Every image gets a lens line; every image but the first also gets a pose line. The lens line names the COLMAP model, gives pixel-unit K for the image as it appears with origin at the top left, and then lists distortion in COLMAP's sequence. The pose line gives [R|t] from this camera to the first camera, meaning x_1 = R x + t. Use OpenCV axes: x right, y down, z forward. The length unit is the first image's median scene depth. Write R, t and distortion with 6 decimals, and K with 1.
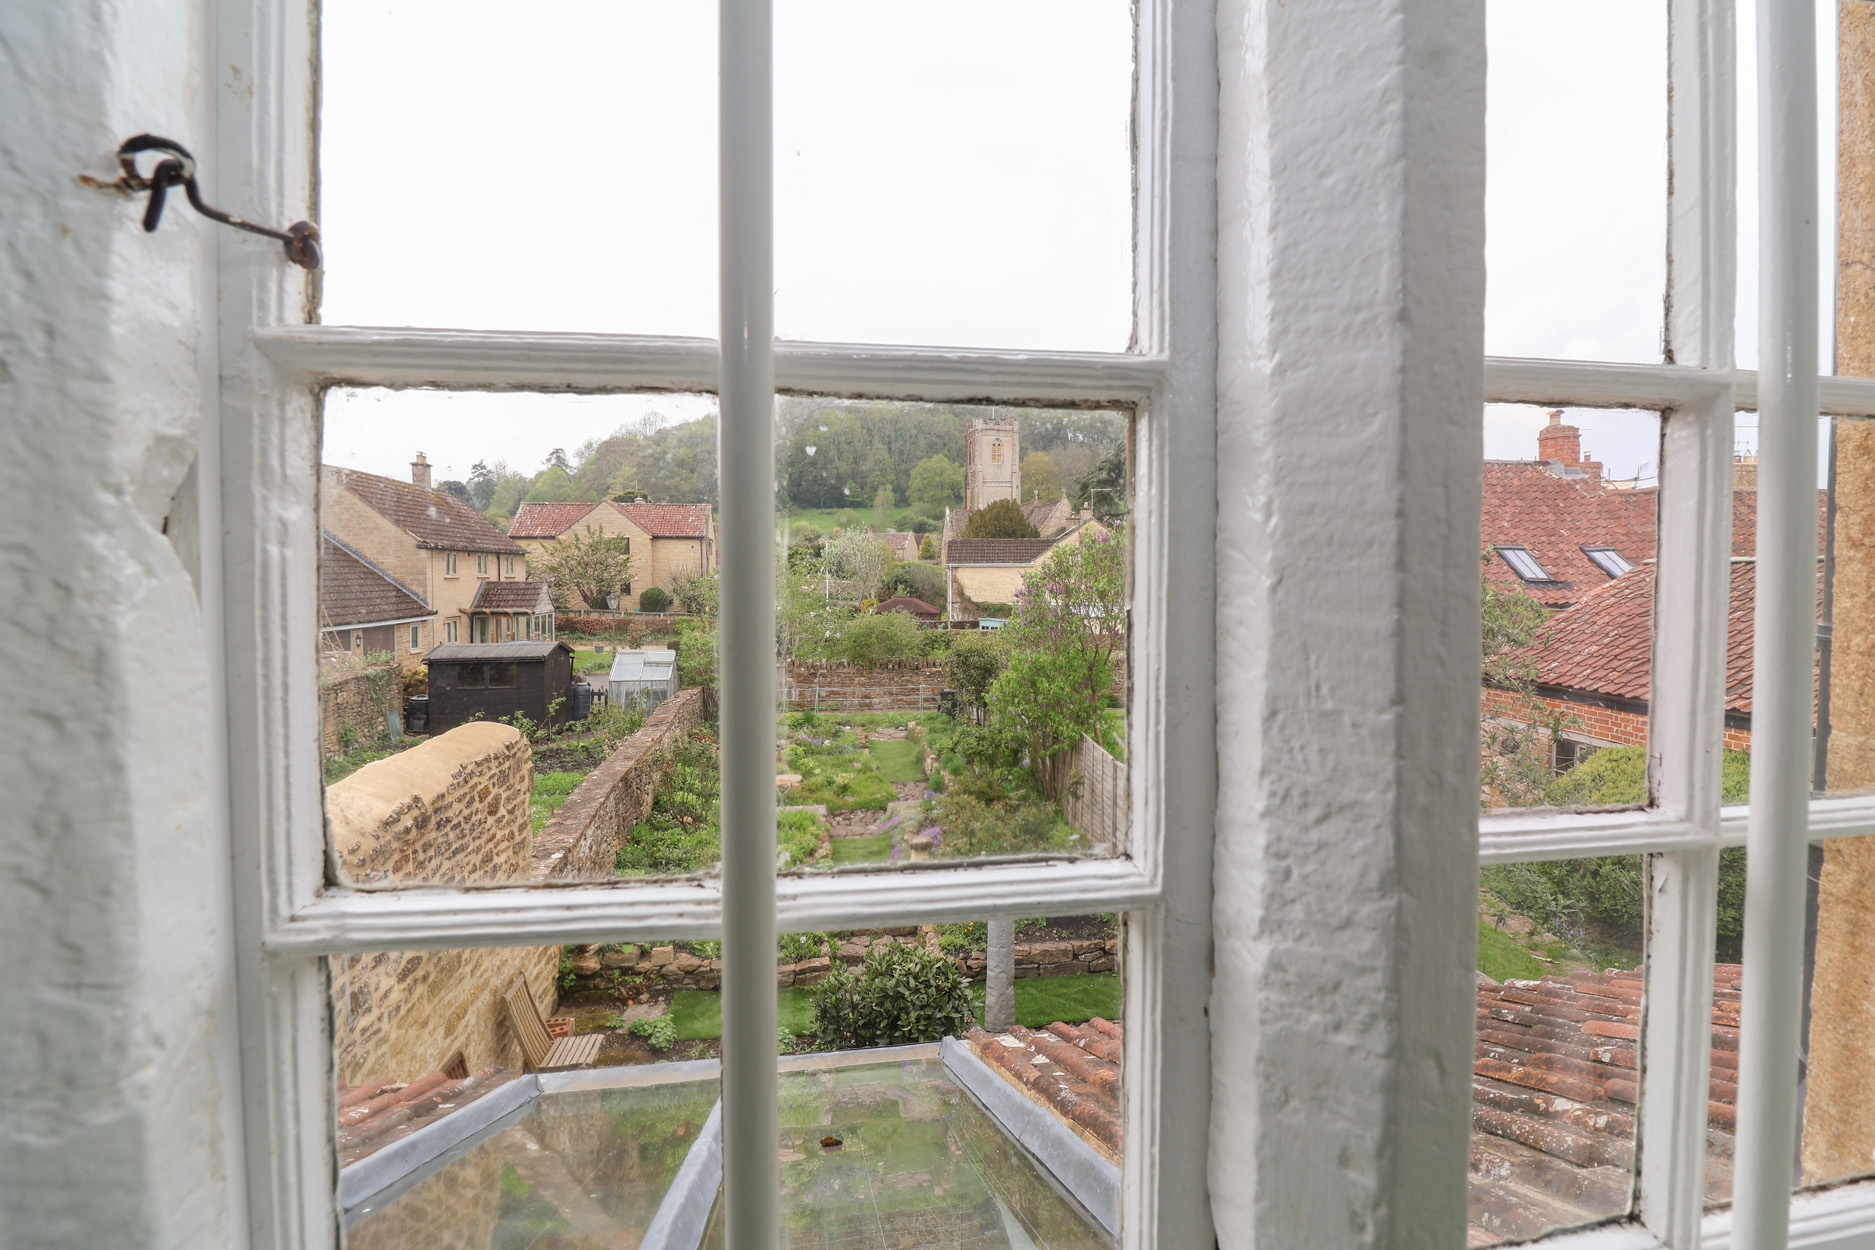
lens RADIAL K [[903.0, 0, 937.5], [0, 903.0, 625.0], [0, 0, 1]] dist [-0.034479, -0.000181]
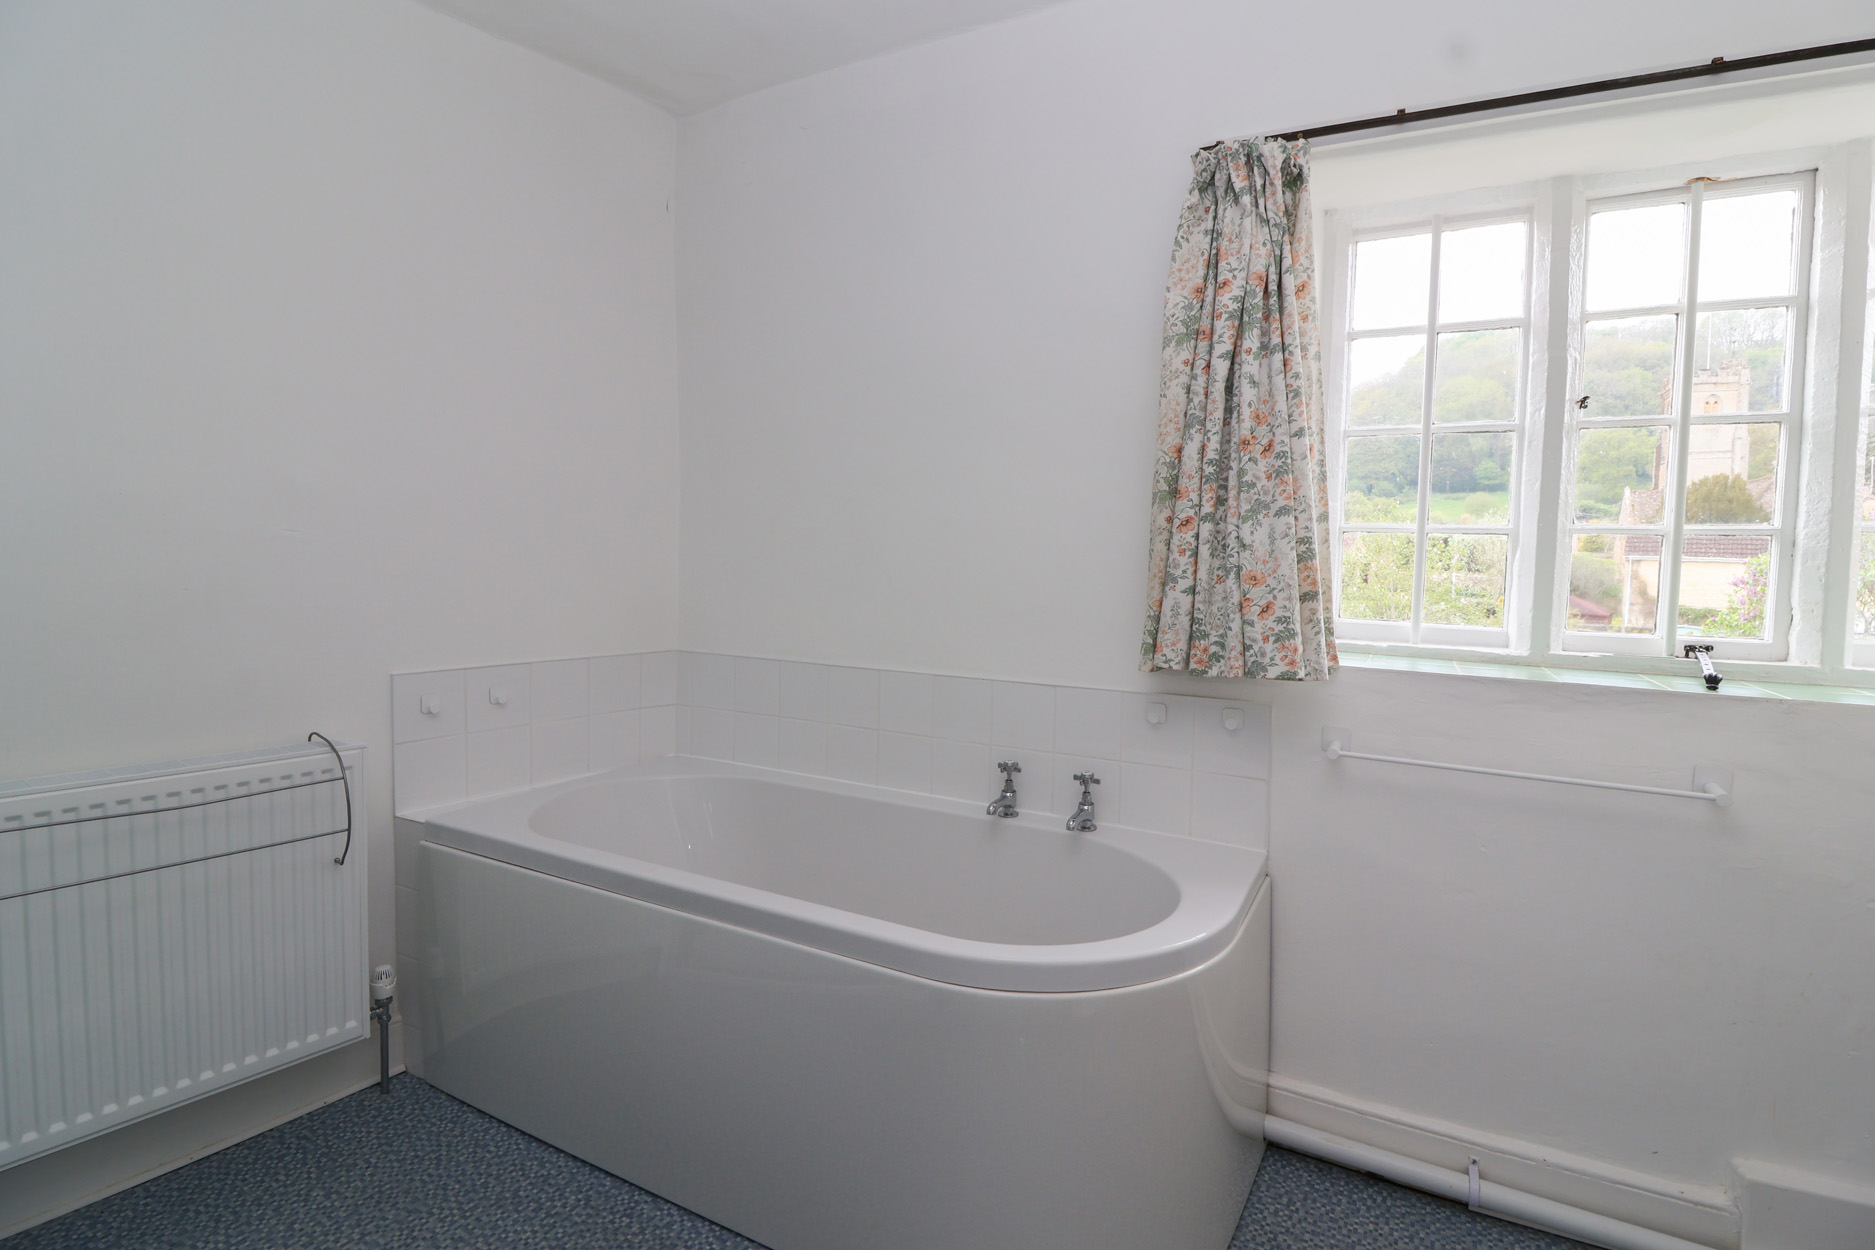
lens RADIAL K [[903.0, 0, 937.5], [0, 903.0, 625.0], [0, 0, 1]] dist [-0.034479, -0.000181]
pose [[0.796420, 0.065835, -0.601150, -0.558362], [-0.055854, 0.997815, 0.035278, 1.009831], [0.602159, 0.005480, 0.798357, -6.058082]]
